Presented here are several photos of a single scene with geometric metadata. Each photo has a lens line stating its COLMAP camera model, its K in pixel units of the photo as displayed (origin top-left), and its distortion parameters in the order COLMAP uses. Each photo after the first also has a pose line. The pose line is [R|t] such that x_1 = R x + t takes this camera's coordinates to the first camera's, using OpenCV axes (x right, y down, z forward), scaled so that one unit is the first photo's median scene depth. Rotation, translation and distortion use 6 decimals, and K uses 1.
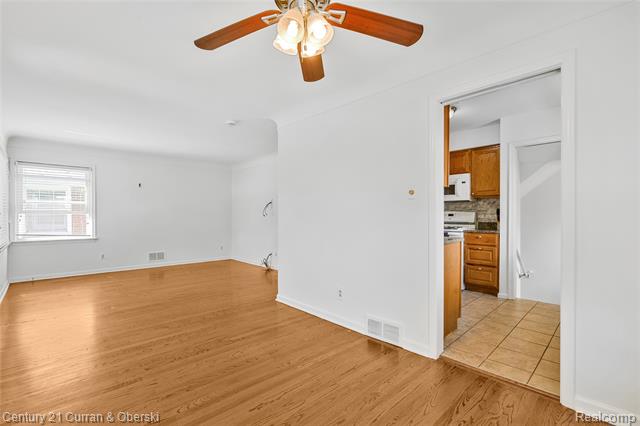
lens RADIAL K [[294.4, 0, 316.5], [0, 294.4, 215.0], [0, 0, 1]] dist [0.003628, 0.001644]
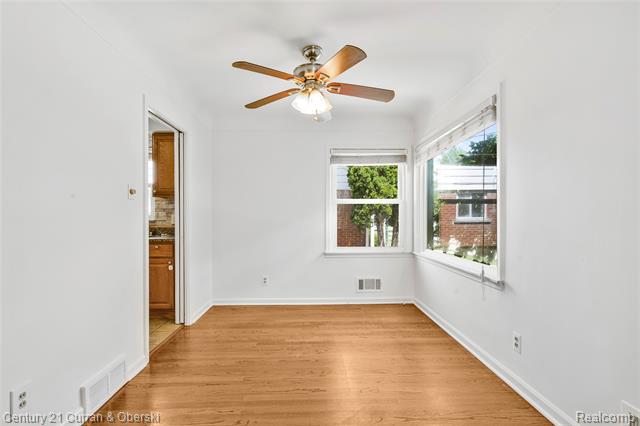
lens RADIAL K [[294.4, 0, 317.7], [0, 294.4, 216.2], [0, 0, 1]] dist [0.003628, 0.001644]
pose [[-0.734411, -0.002238, 0.678701, -0.817844], [-0.003461, 0.999994, -0.000448, -0.009129], [-0.678696, -0.002678, -0.734414, 1.566049]]
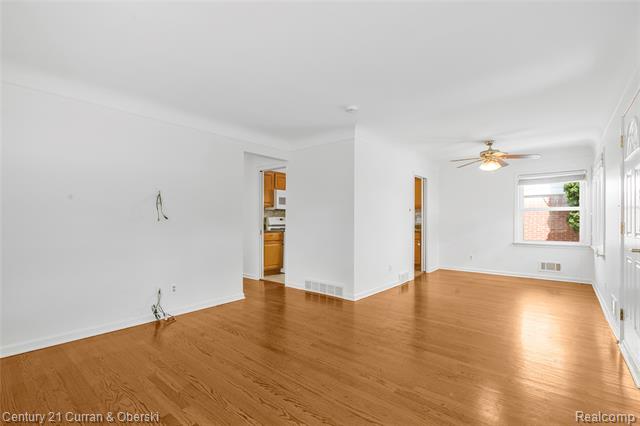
lens RADIAL K [[294.4, 0, 320.3], [0, 294.4, 217.3], [0, 0, 1]] dist [0.003628, 0.001644]
pose [[-0.119602, 0.000132, 0.992822, -2.252787], [-0.005827, 0.999983, -0.000835, -0.015553], [-0.992805, -0.005885, -0.119599, 2.407117]]
